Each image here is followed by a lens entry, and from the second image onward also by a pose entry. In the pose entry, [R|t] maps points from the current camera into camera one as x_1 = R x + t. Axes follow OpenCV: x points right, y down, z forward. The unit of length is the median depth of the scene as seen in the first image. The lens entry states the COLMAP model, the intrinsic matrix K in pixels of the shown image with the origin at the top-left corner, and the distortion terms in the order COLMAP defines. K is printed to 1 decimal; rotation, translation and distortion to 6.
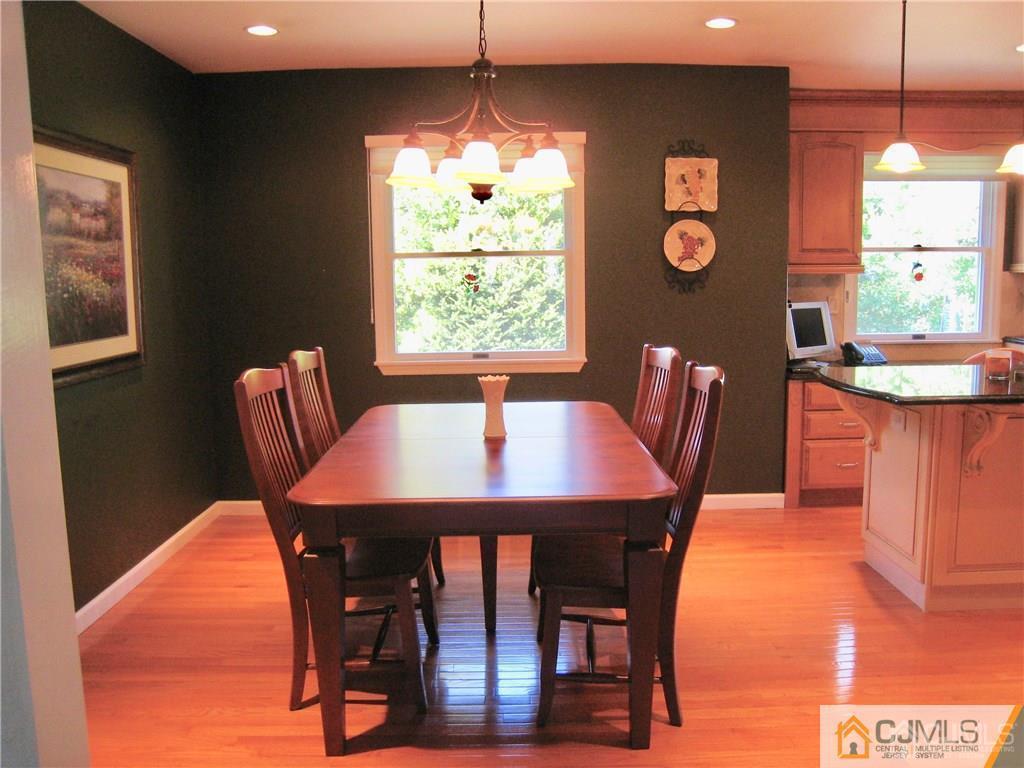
lens RADIAL K [[843.6, 0, 512.0], [0, 843.6, 384.0], [0, 0, 1]] dist [-0.091600, 0.000825]
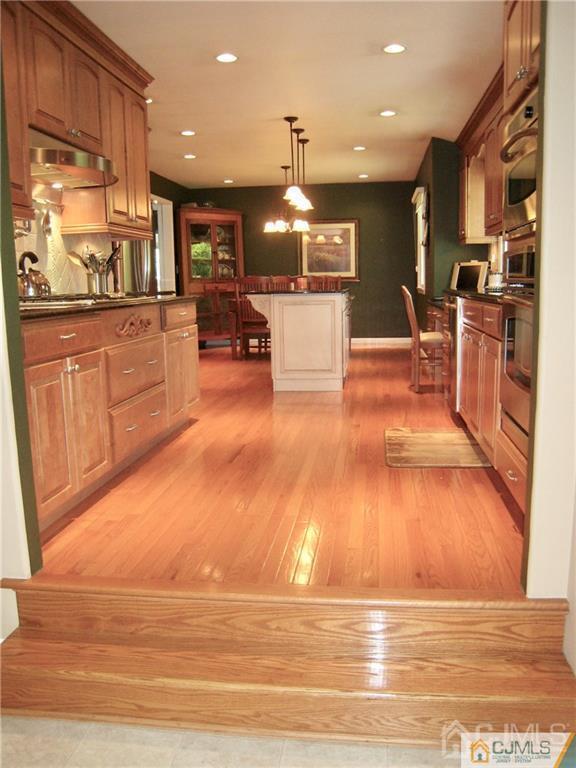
lens RADIAL K [[632.7, 0, 288.0], [0, 632.7, 384.0], [0, 0, 1]] dist [-0.091600, 0.000825]
pose [[-0.126993, 0.178955, -0.975627, 1.919790], [-0.115230, 0.974269, 0.193705, -0.071191], [0.985188, 0.137021, -0.103105, 0.924166]]
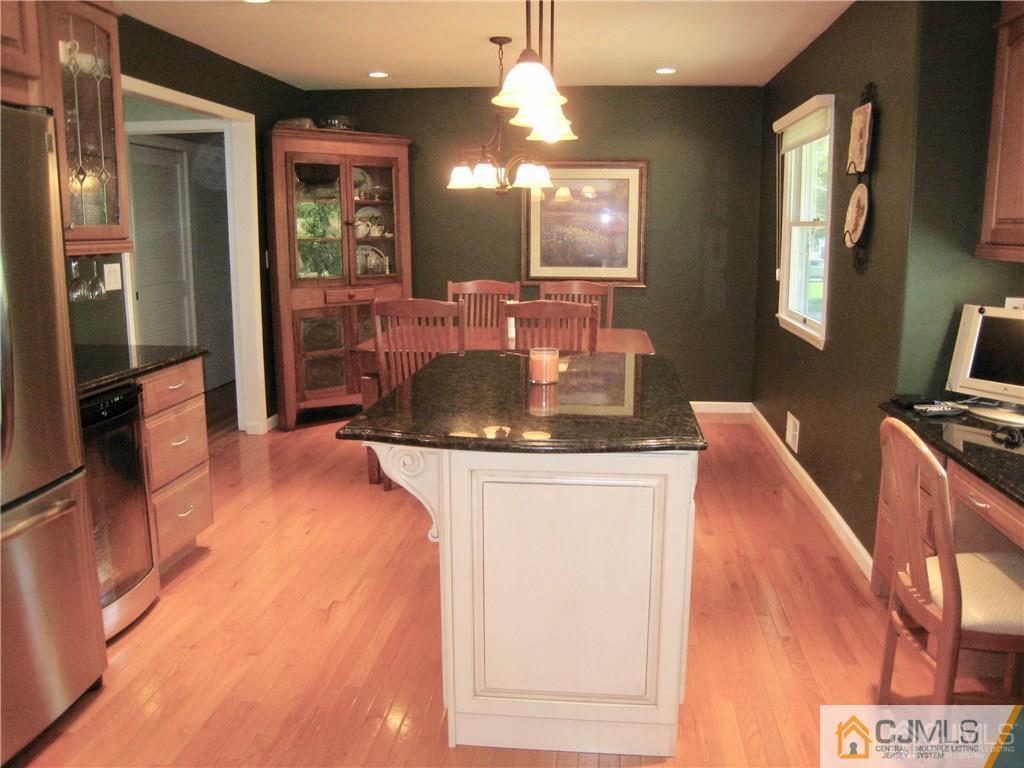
lens RADIAL K [[843.6, 0, 512.0], [0, 843.6, 384.0], [0, 0, 1]] dist [-0.091600, 0.000825]
pose [[-0.110729, 0.195975, -0.974337, 1.117468], [-0.138882, 0.967695, 0.210422, -0.136715], [0.984099, 0.158618, -0.079935, 0.807246]]
